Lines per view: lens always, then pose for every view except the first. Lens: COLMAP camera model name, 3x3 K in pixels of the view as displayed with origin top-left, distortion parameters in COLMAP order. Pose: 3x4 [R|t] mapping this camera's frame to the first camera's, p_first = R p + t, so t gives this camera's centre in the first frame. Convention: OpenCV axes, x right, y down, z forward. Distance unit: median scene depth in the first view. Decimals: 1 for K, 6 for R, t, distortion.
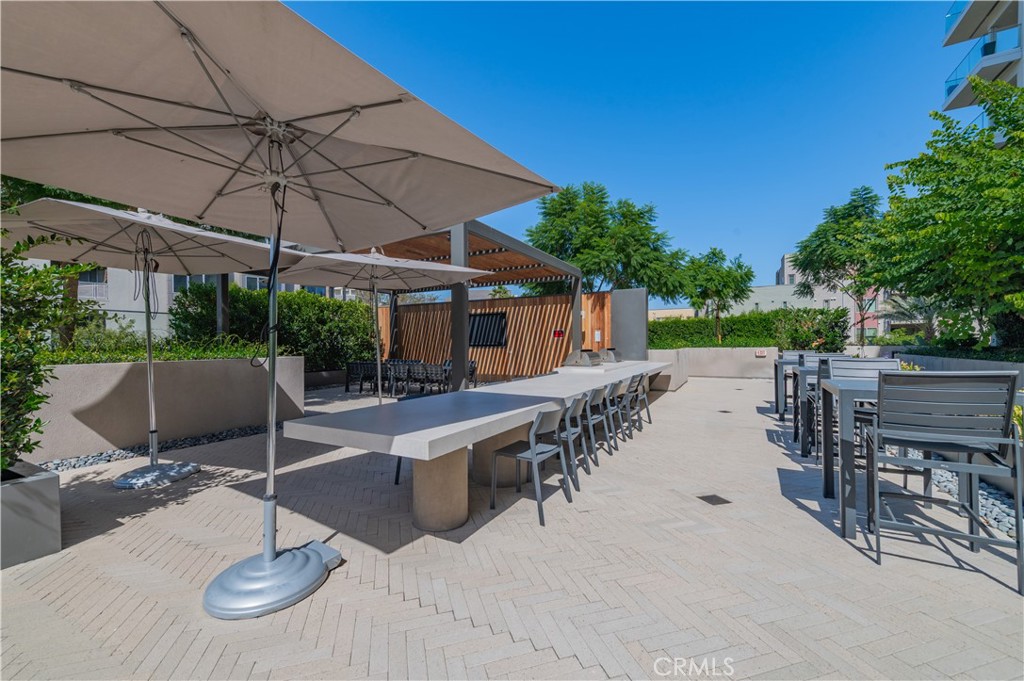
lens RADIAL K [[414.4, 0, 517.3], [0, 414.4, 341.6], [0, 0, 1]] dist [0.011046, 0.001260]
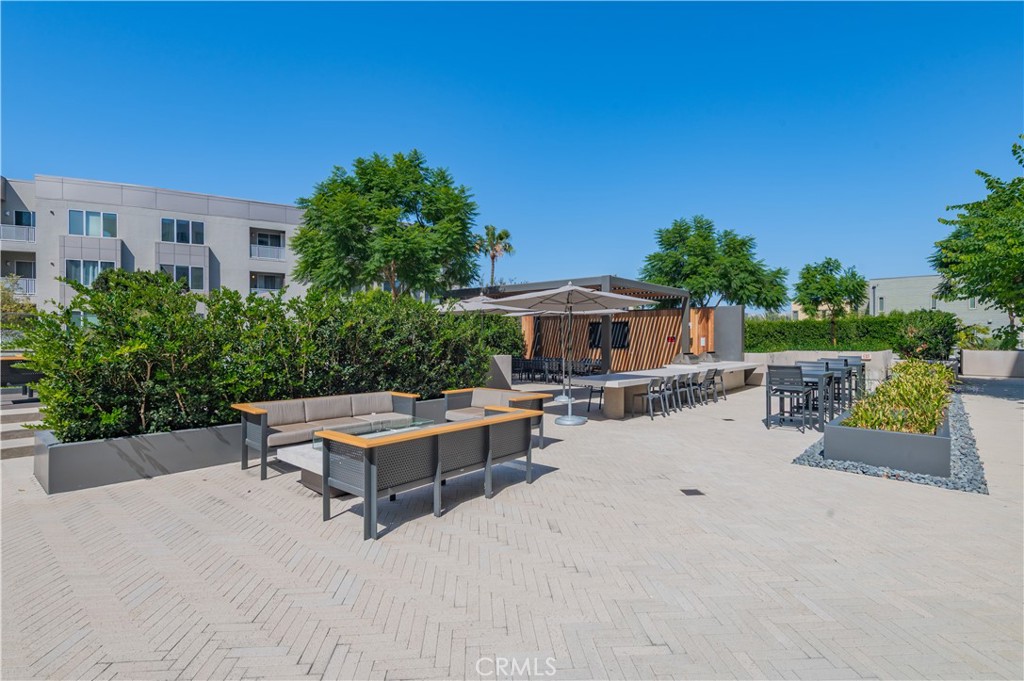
lens RADIAL K [[518.4, 0, 493.1], [0, 518.4, 346.1], [0, 0, 1]] dist [0.017120, -0.000797]
pose [[0.966693, 0.009704, -0.255756, -0.019722], [-0.003922, 0.999725, 0.023108, -0.028728], [0.255910, -0.021336, 0.966465, -0.604297]]
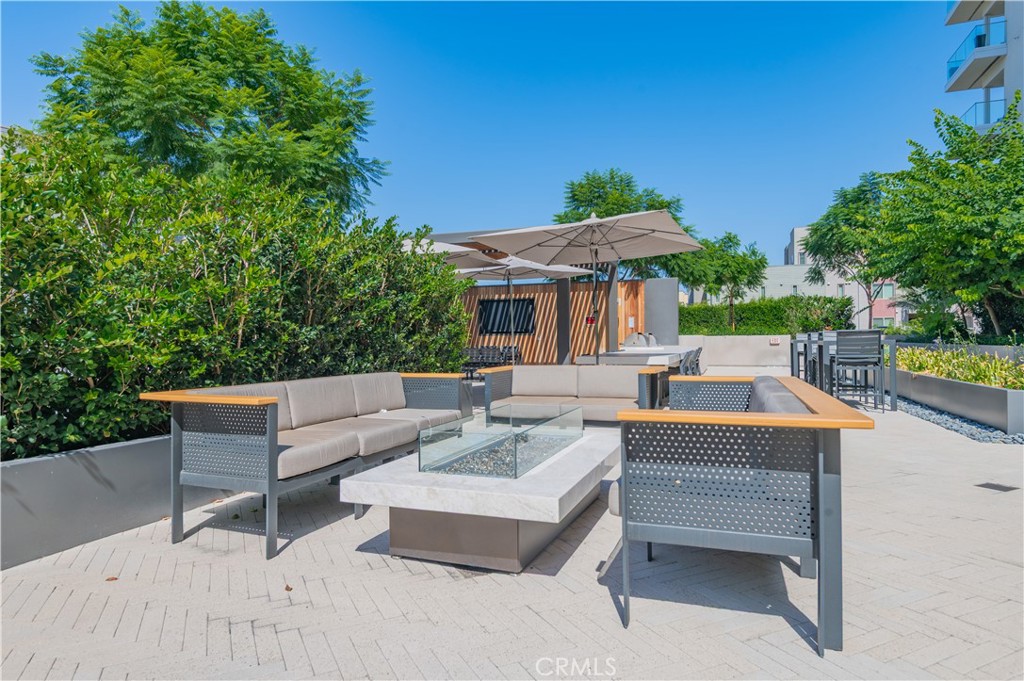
lens RADIAL K [[642.3, 0, 501.8], [0, 642.3, 343.2], [0, 0, 1]] dist [0.022439, -0.014044]
pose [[0.989164, -0.001164, 0.146809, -0.303713], [-0.000055, 0.999966, 0.008306, 0.020951], [-0.146813, -0.008224, 0.989130, -0.456998]]
